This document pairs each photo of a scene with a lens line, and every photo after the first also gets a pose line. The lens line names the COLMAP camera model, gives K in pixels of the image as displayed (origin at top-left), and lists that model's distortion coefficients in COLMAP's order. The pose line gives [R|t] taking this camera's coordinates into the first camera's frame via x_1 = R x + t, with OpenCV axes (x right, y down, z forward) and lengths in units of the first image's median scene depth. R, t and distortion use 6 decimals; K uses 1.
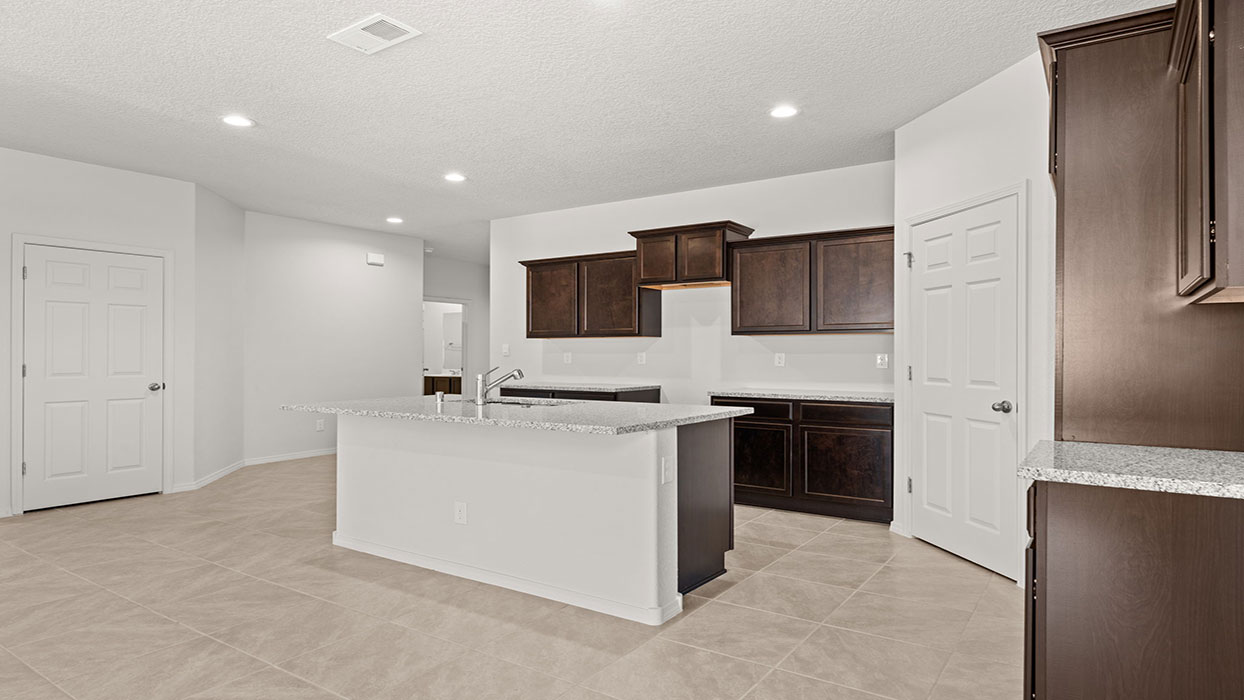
lens RADIAL K [[708.9, 0, 625.9], [0, 708.9, 350.5], [0, 0, 1]] dist [0.003194, 0.000902]
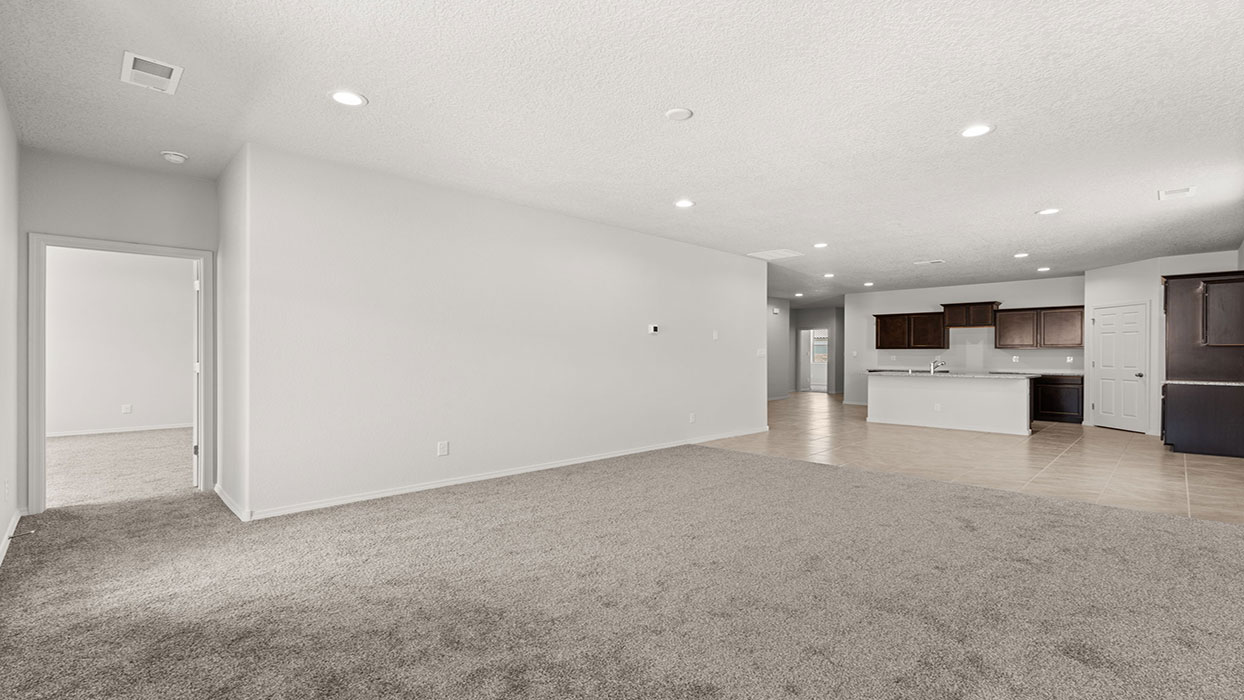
lens RADIAL K [[550.2, 0, 618.0], [0, 550.2, 355.5], [0, 0, 1]] dist [0.001286, -0.000034]
pose [[0.980036, 0.008820, -0.198622, -0.794826], [-0.008156, 0.999958, 0.004157, 0.004224], [0.198651, -0.002454, 0.980067, -1.169833]]
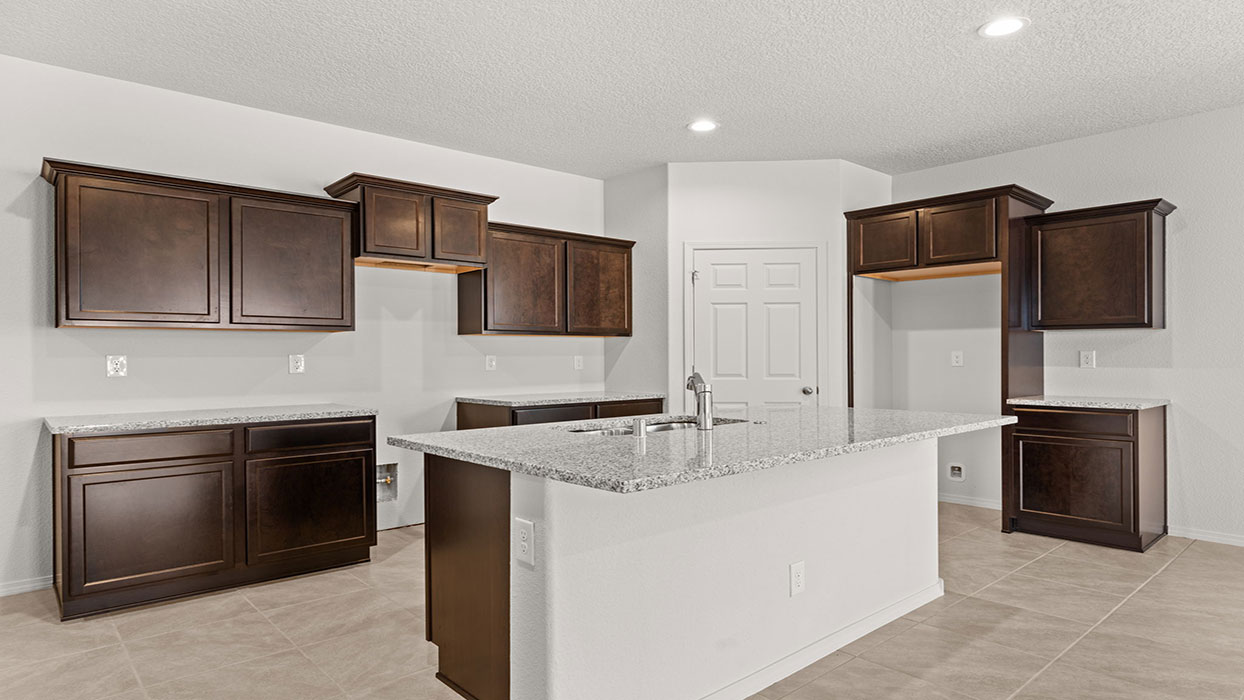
lens RADIAL K [[708.9, 0, 624.9], [0, 708.9, 349.8], [0, 0, 1]] dist [0.003194, 0.000902]
pose [[0.238540, 0.006525, 0.971111, -0.668510], [0.001212, 0.999975, -0.007016, 0.003155], [-0.971132, 0.002850, 0.238526, 0.690050]]
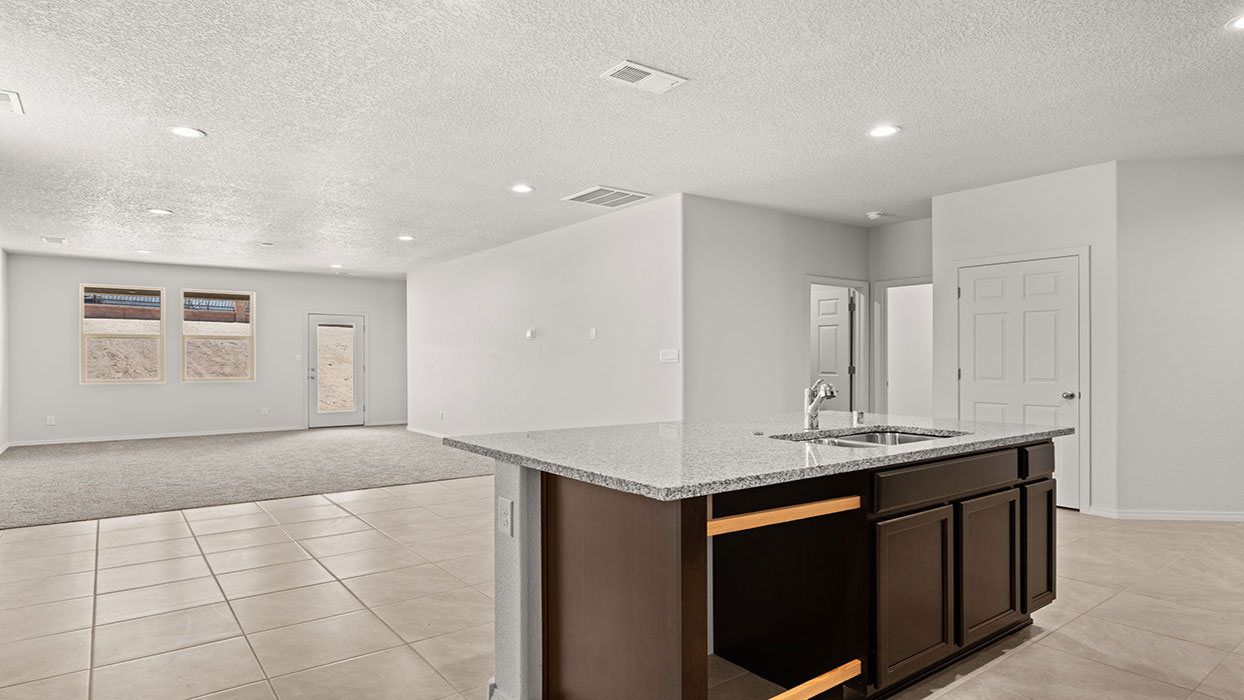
lens RADIAL K [[686.2, 0, 622.7], [0, 686.2, 355.9], [0, 0, 1]] dist [0.007150, -0.000735]
pose [[-0.321377, -0.003308, -0.946945, 0.416117], [0.006020, 0.999967, -0.005536, 0.000433], [0.946932, -0.007480, -0.321347, 0.790633]]
